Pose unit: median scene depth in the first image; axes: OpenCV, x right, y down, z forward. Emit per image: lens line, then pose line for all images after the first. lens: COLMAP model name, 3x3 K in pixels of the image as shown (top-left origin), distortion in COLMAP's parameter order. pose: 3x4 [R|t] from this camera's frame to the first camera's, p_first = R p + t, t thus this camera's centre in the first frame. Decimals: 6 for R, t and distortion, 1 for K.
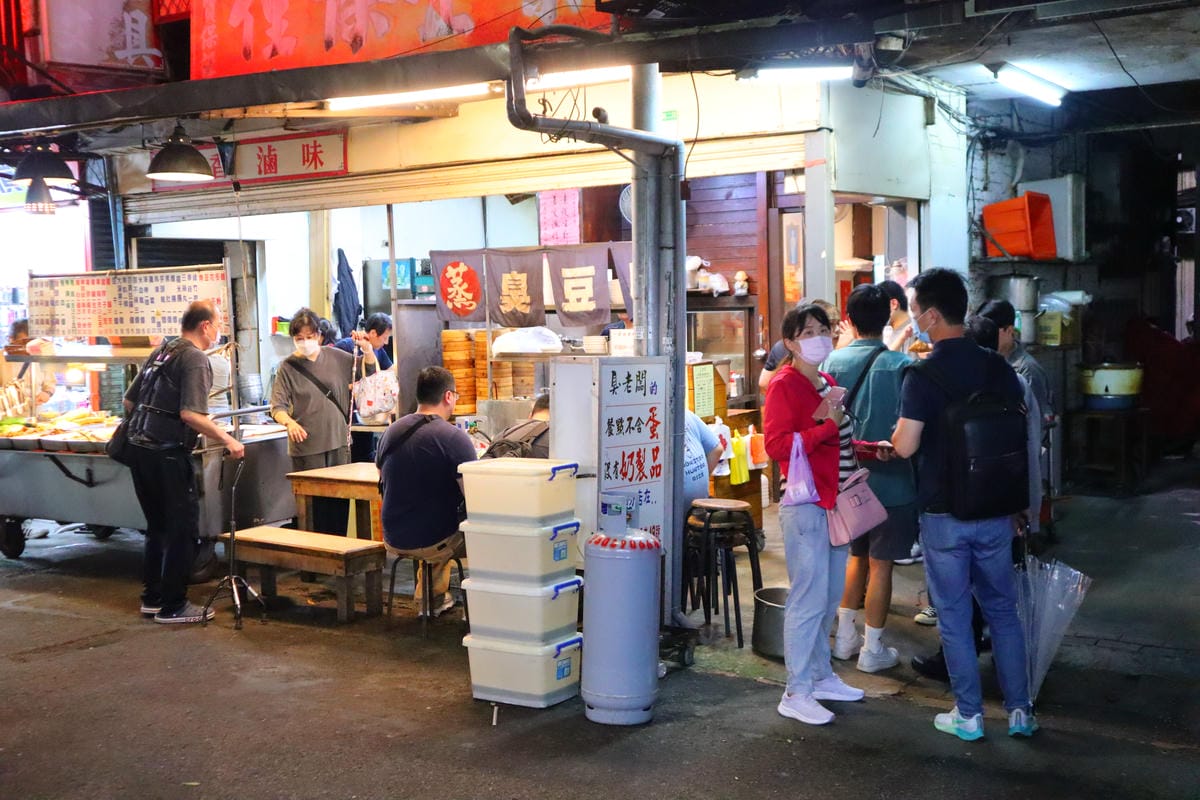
lens RADIAL K [[1482.0, 0, 600.0], [0, 1482.0, 400.0], [0, 0, 1]] dist [0.006162, -0.006649]
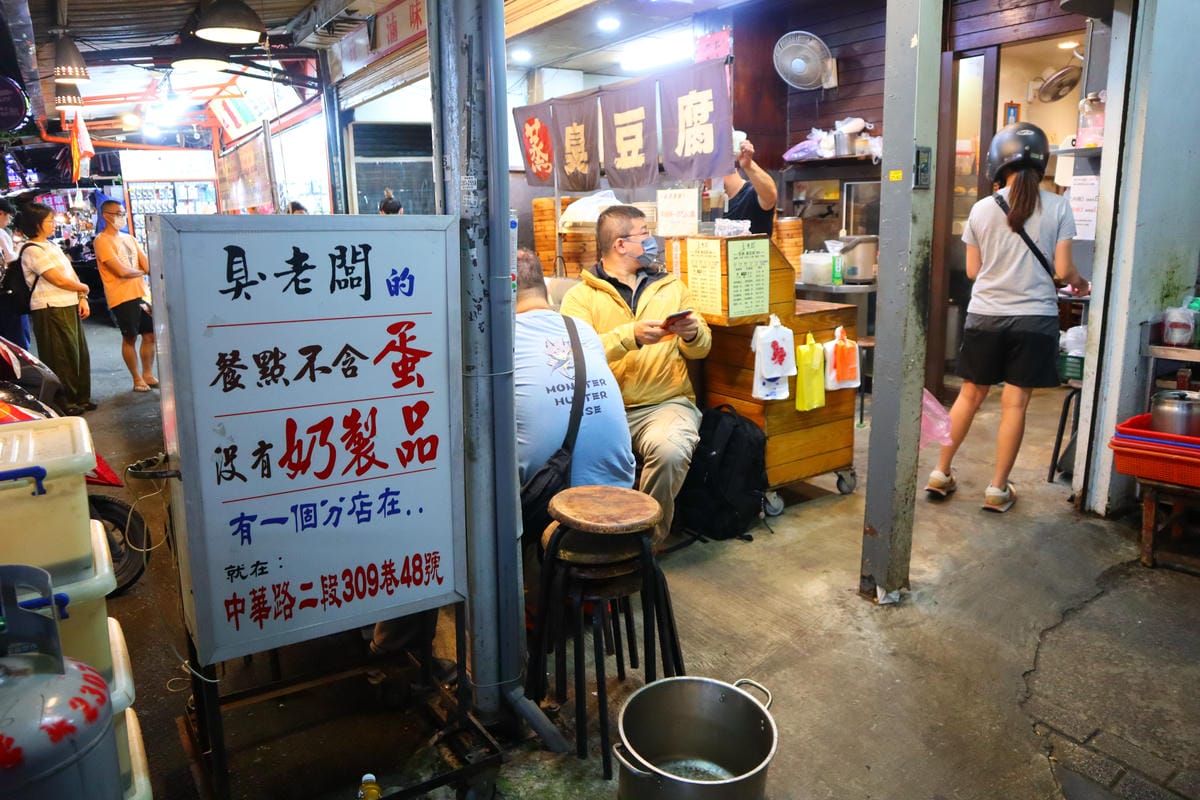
lens RADIAL K [[841.0, 0, 600.0], [0, 841.0, 400.0], [0, 0, 1]] dist [-0.114401, 0.069454]
pose [[0.923007, 0.086621, -0.374907, 0.151152], [-0.024220, 0.985479, 0.168063, -0.013222], [0.384021, -0.146043, 0.911701, 0.590893]]
